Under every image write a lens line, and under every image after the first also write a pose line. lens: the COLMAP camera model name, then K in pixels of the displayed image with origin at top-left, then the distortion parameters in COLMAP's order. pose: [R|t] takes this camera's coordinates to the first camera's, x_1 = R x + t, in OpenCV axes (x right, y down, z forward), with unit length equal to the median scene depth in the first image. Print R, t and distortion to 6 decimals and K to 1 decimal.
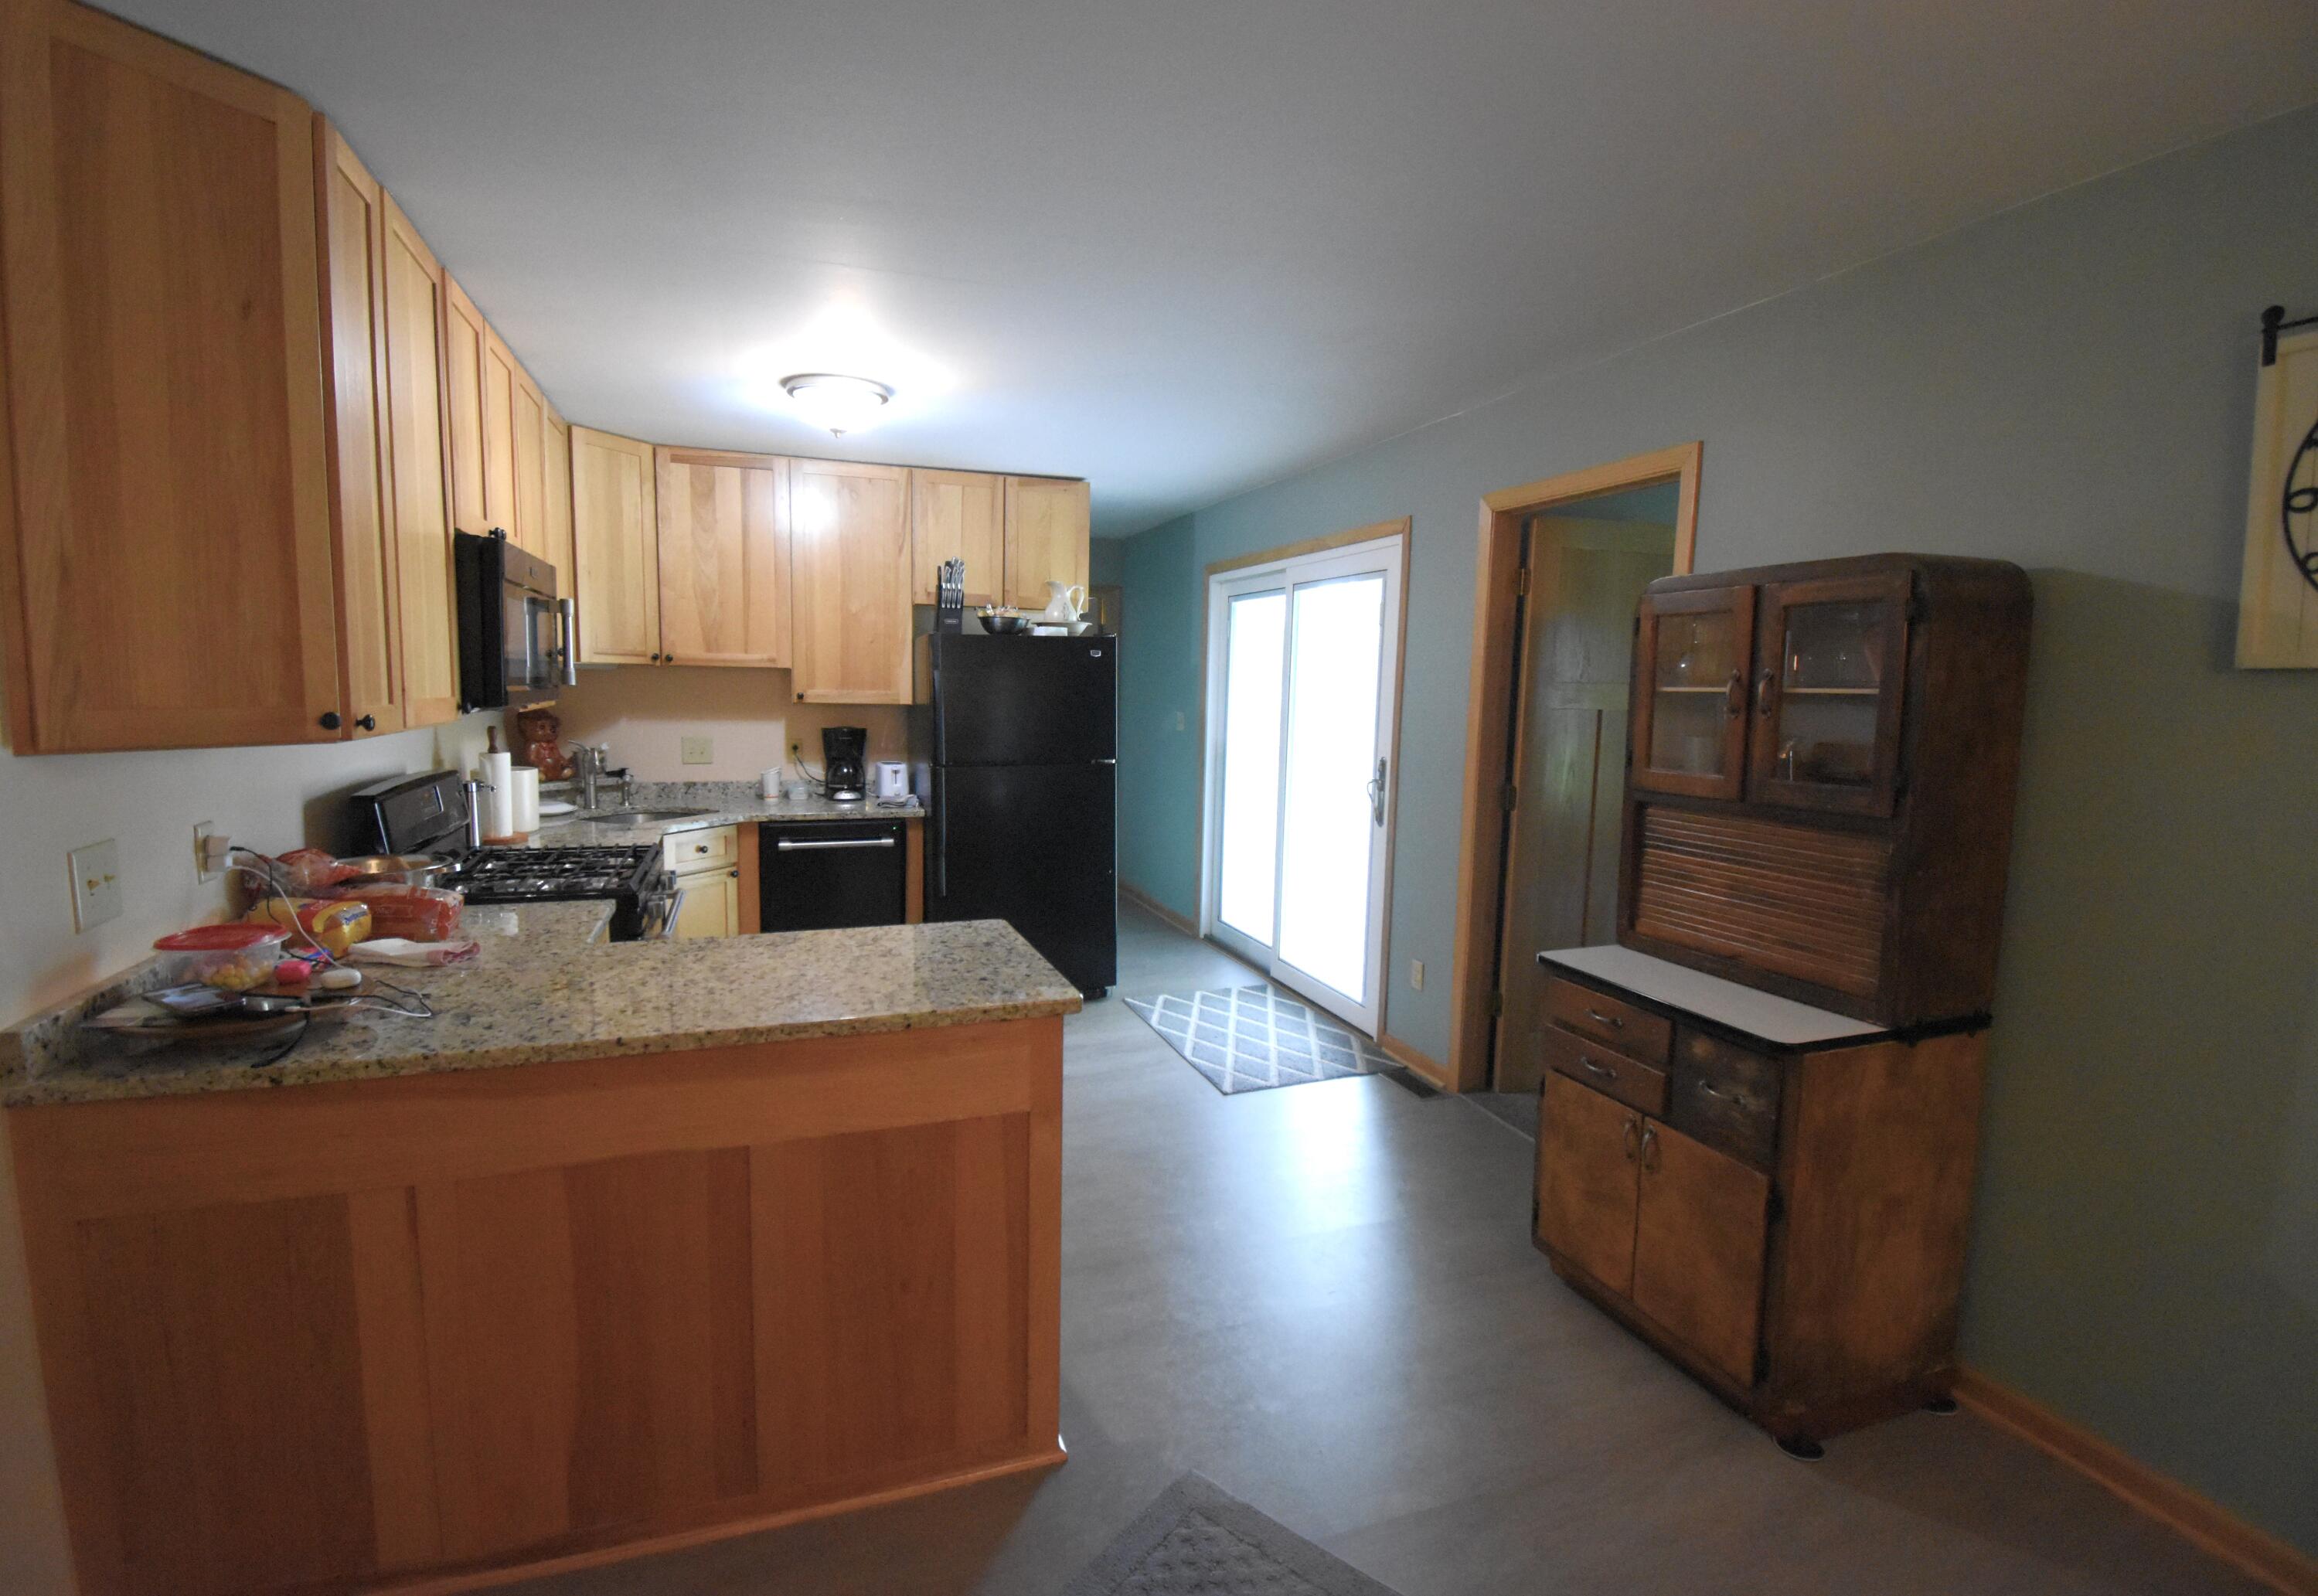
lens RADIAL K [[1059.4, 0, 1116.4], [0, 1059.4, 800.0], [0, 0, 1]] dist [0.020260, -0.024195]
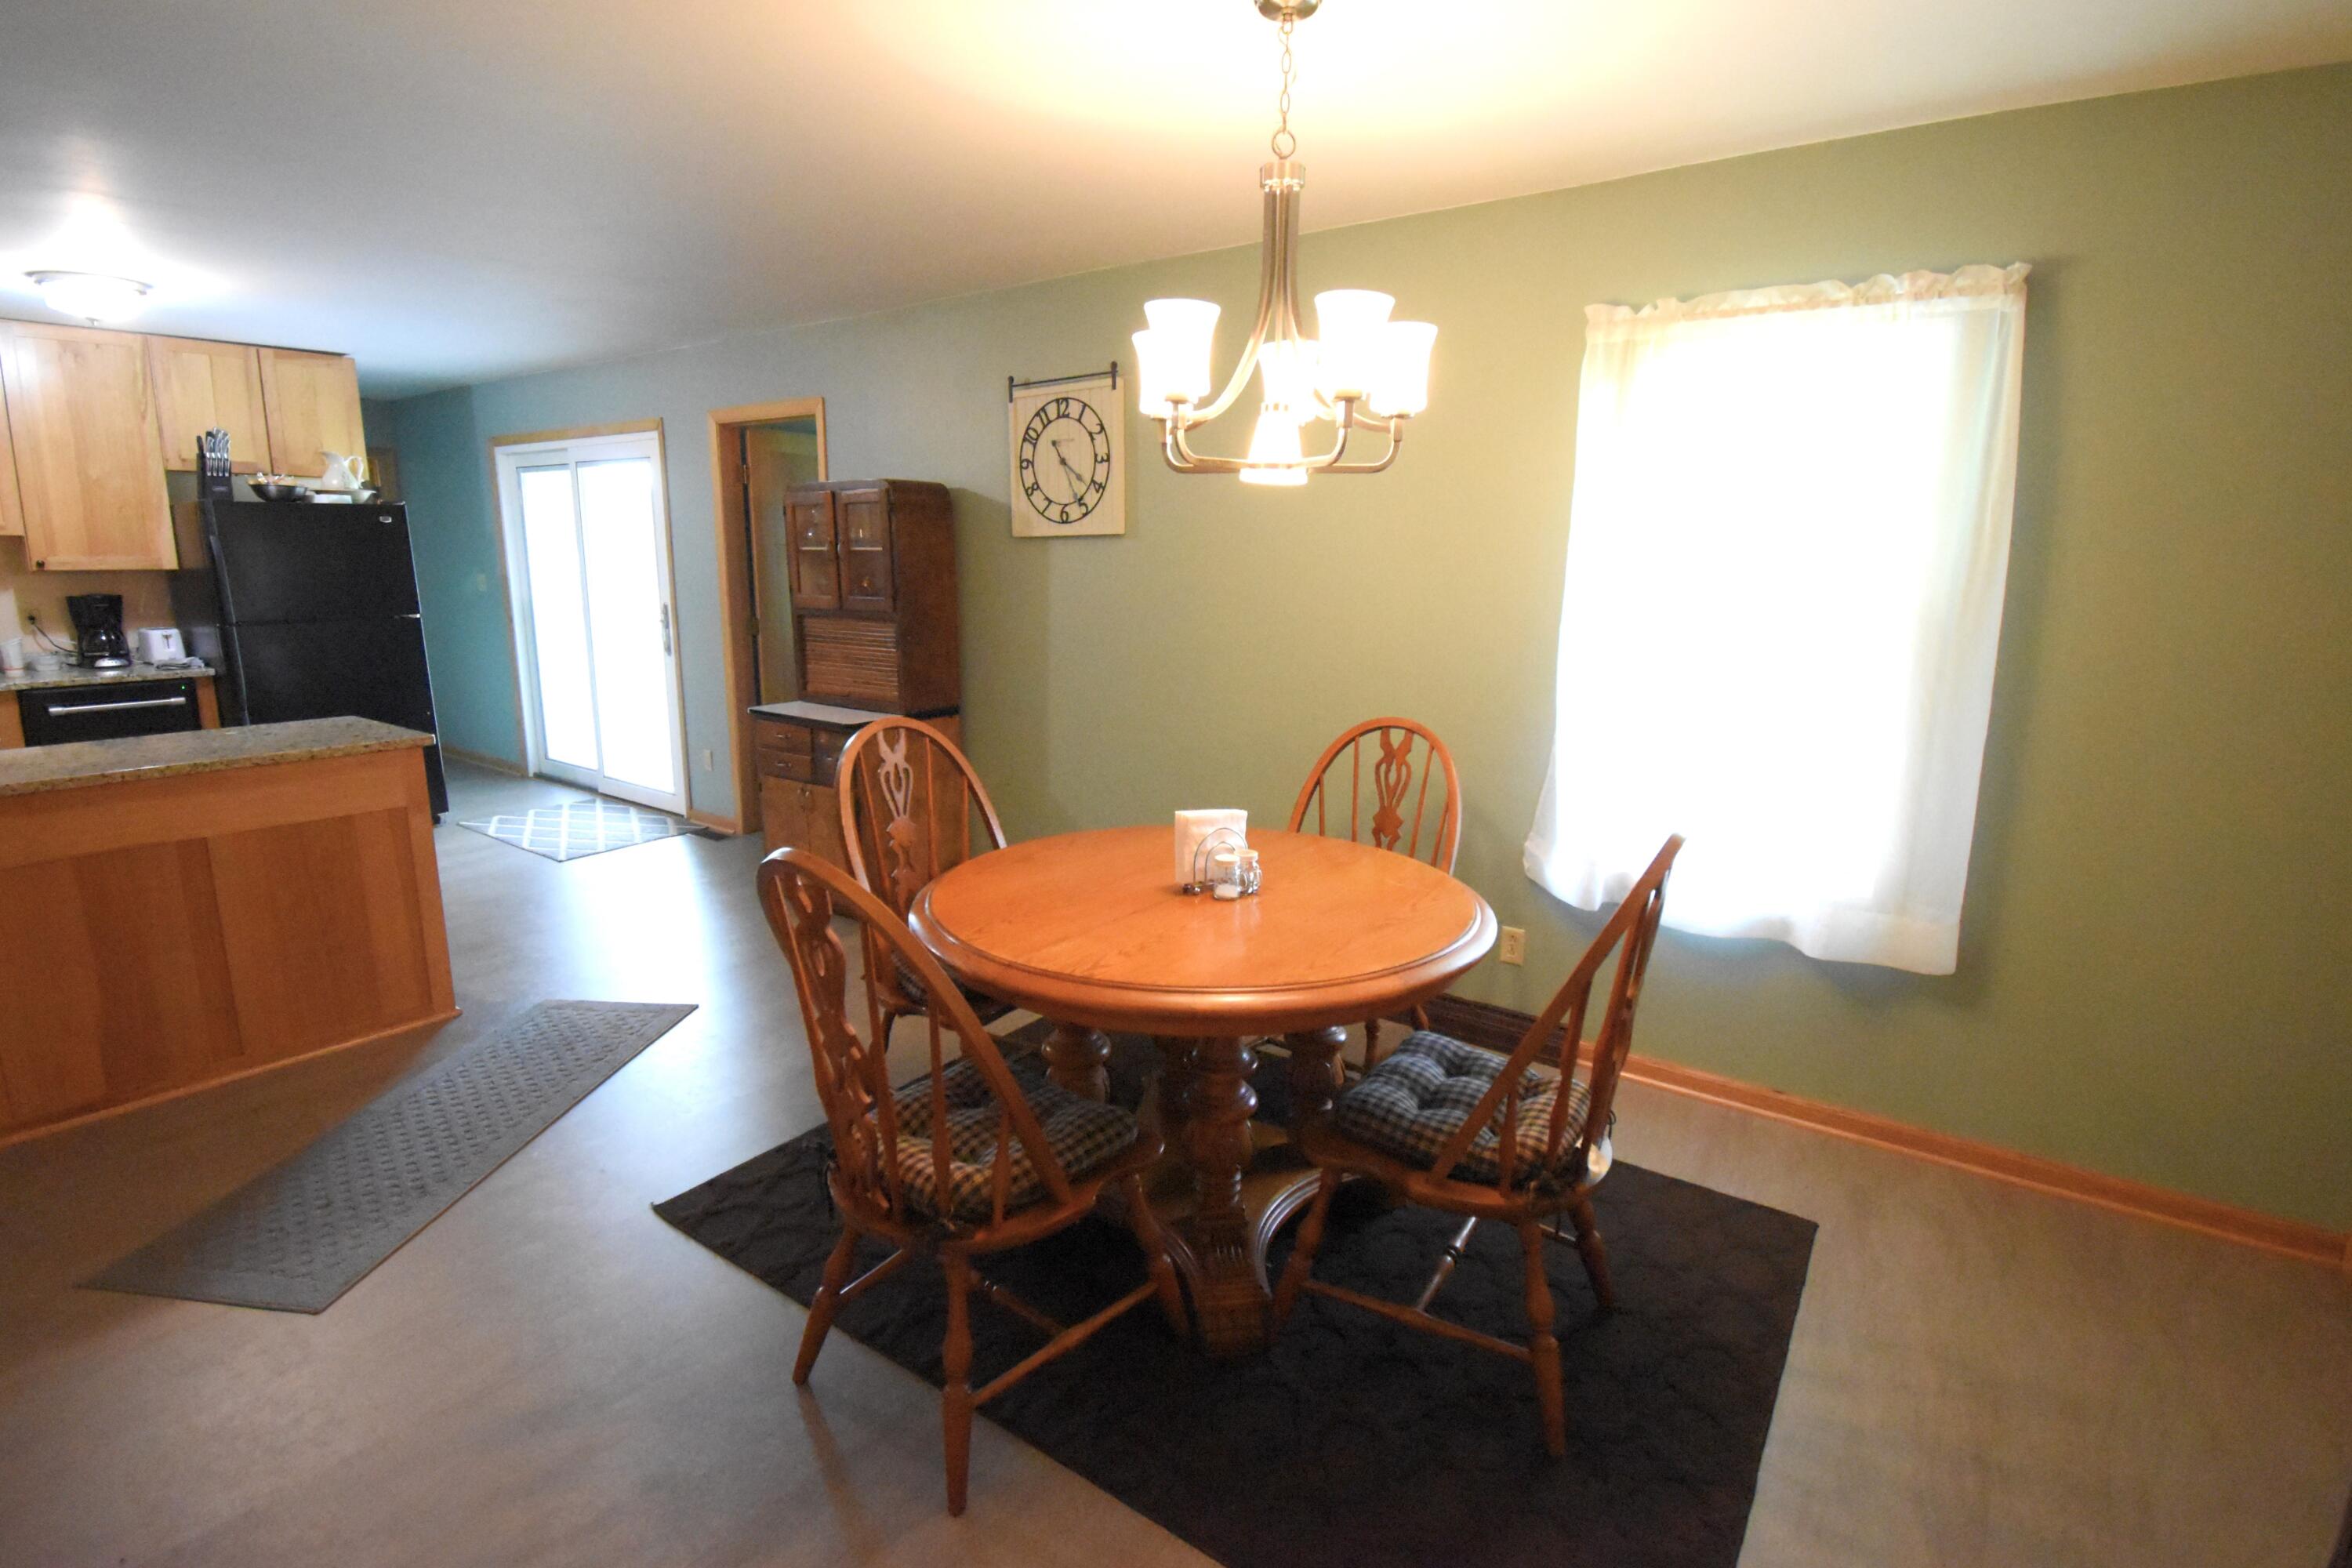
lens RADIAL K [[1117.7, 0, 1176.0], [0, 1117.7, 784.0], [0, 0, 1]] dist [0.025500, -0.029217]
pose [[0.821727, -0.121503, 0.556778, -0.029523], [0.066411, 0.990767, 0.118196, 0.056880], [-0.565998, -0.060149, 0.822210, -0.492977]]
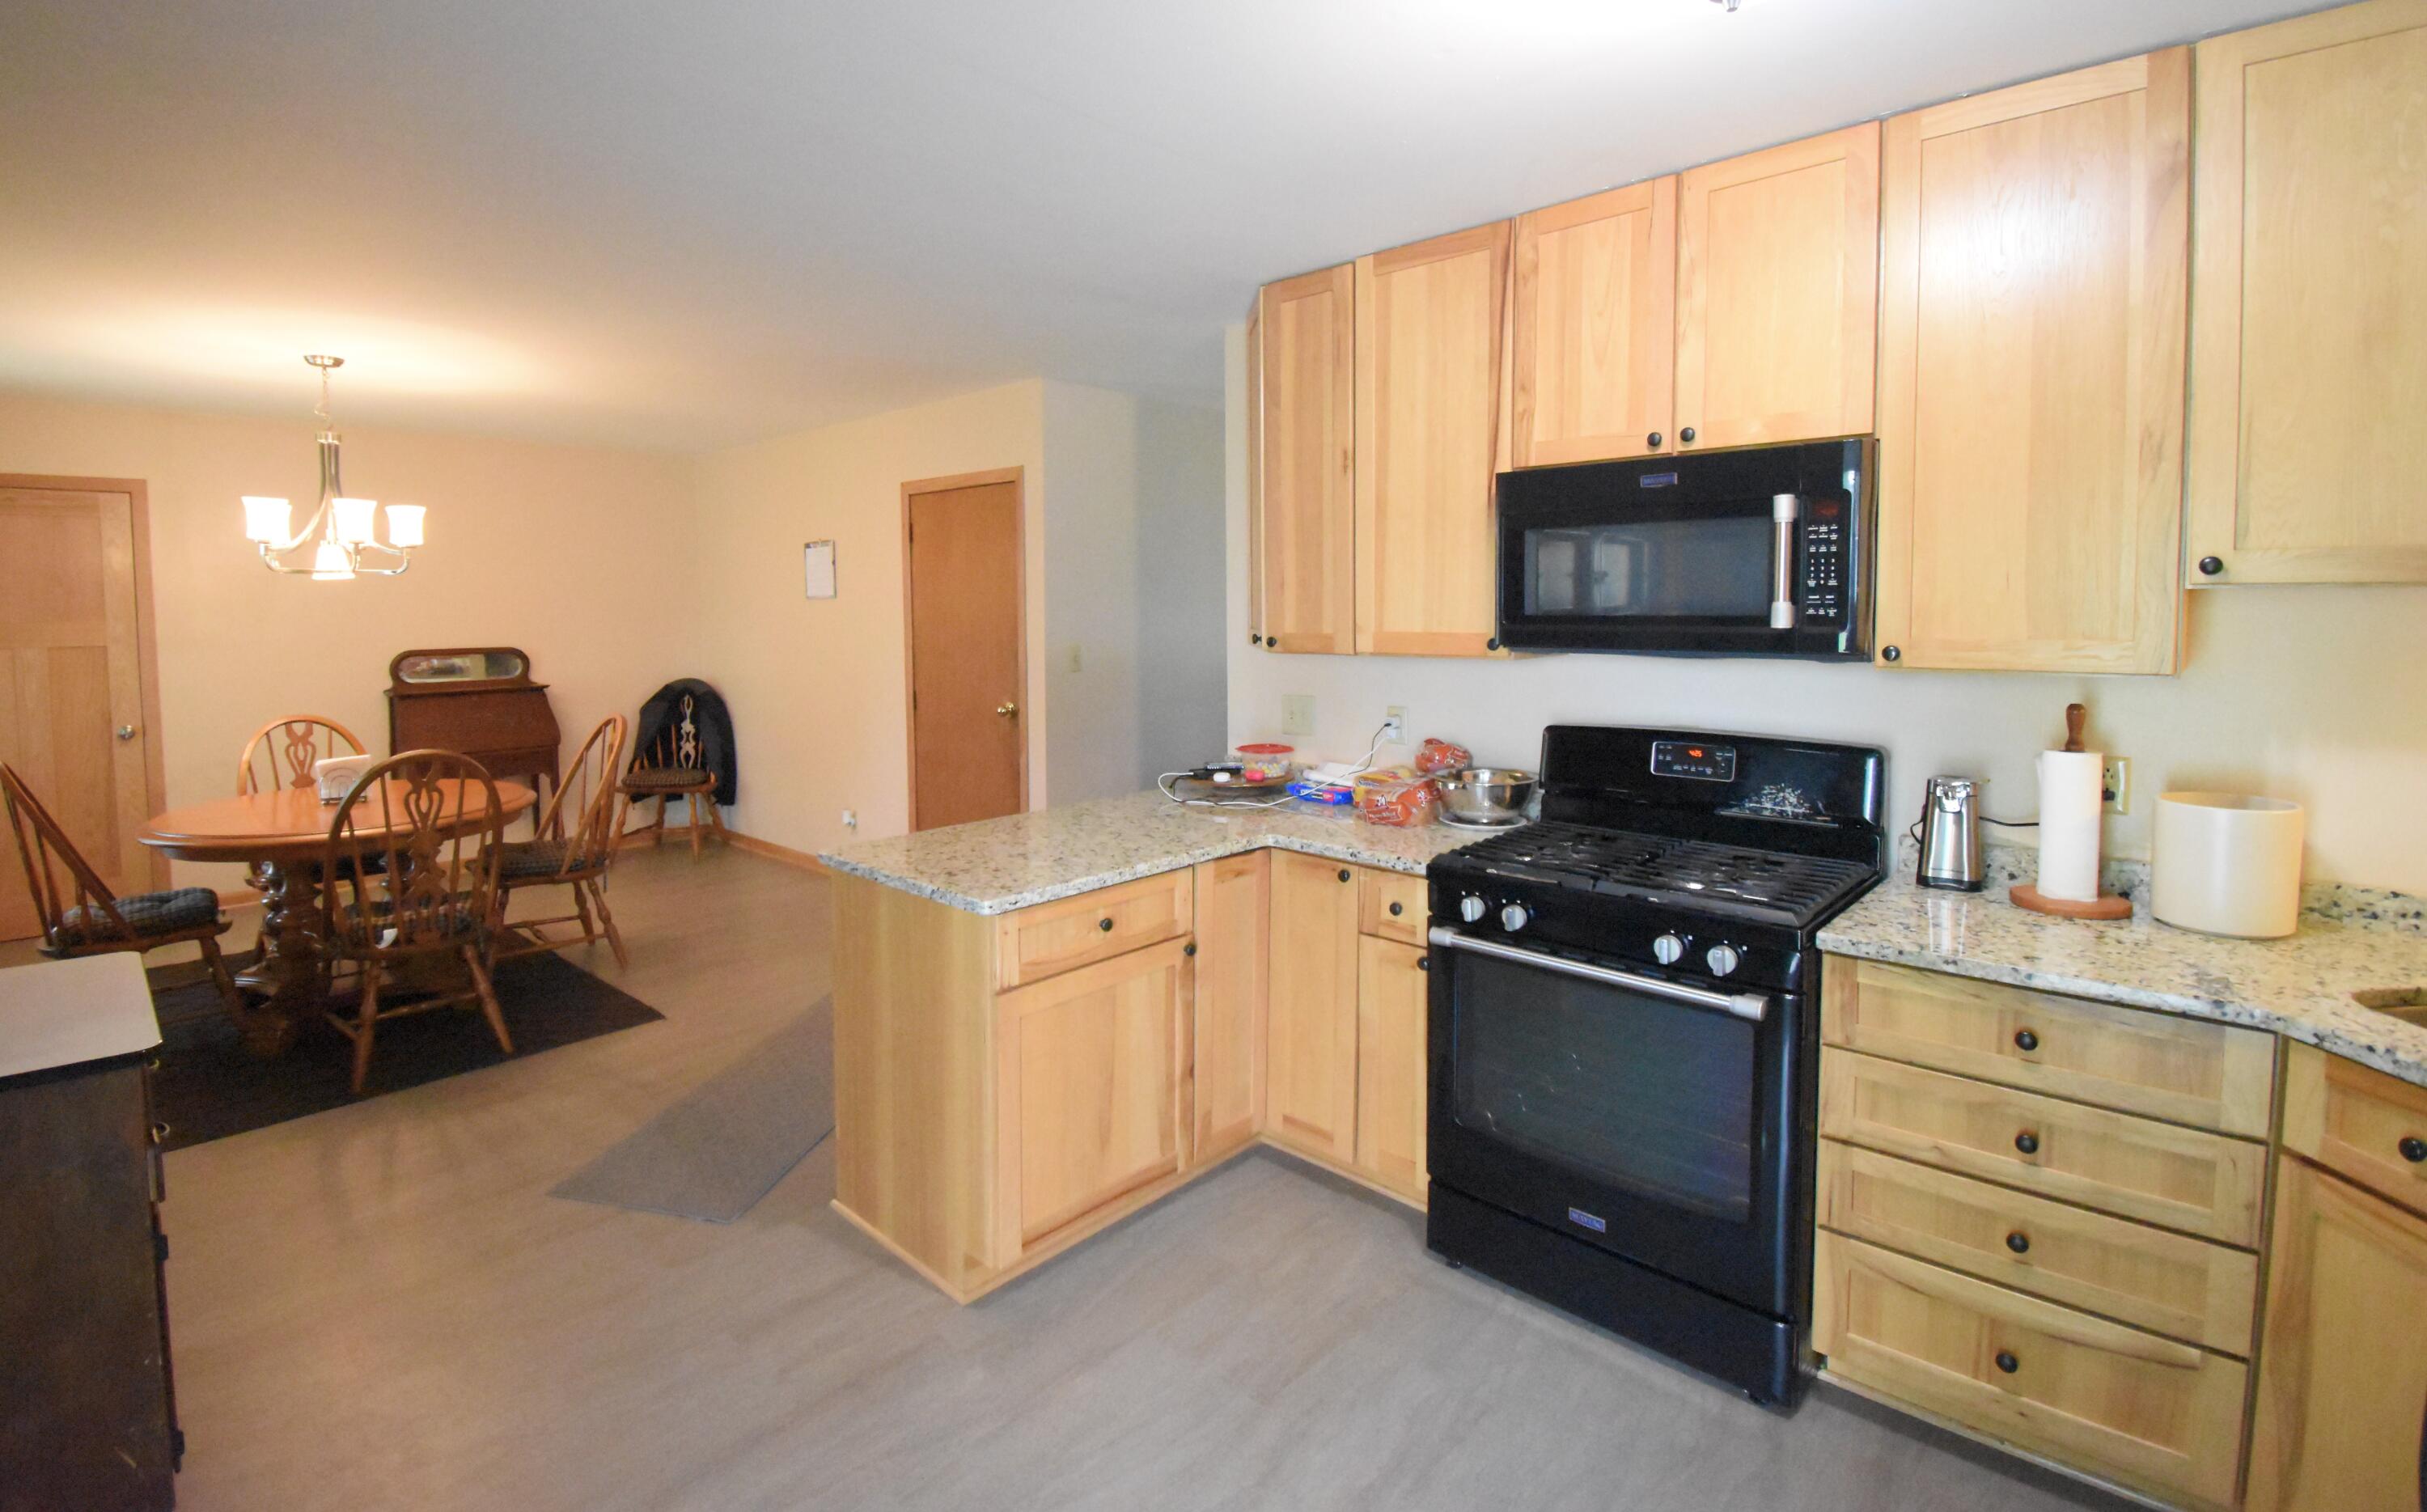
lens RADIAL K [[1116.4, 0, 1156.4], [0, 1116.4, 663.5], [0, 0, 1]] dist [0.017500, -0.024898]
pose [[-0.892343, 0.012189, -0.451194, 0.094245], [-0.059082, 0.987880, 0.143537, -0.117416], [0.447475, 0.154742, -0.880807, 1.039018]]
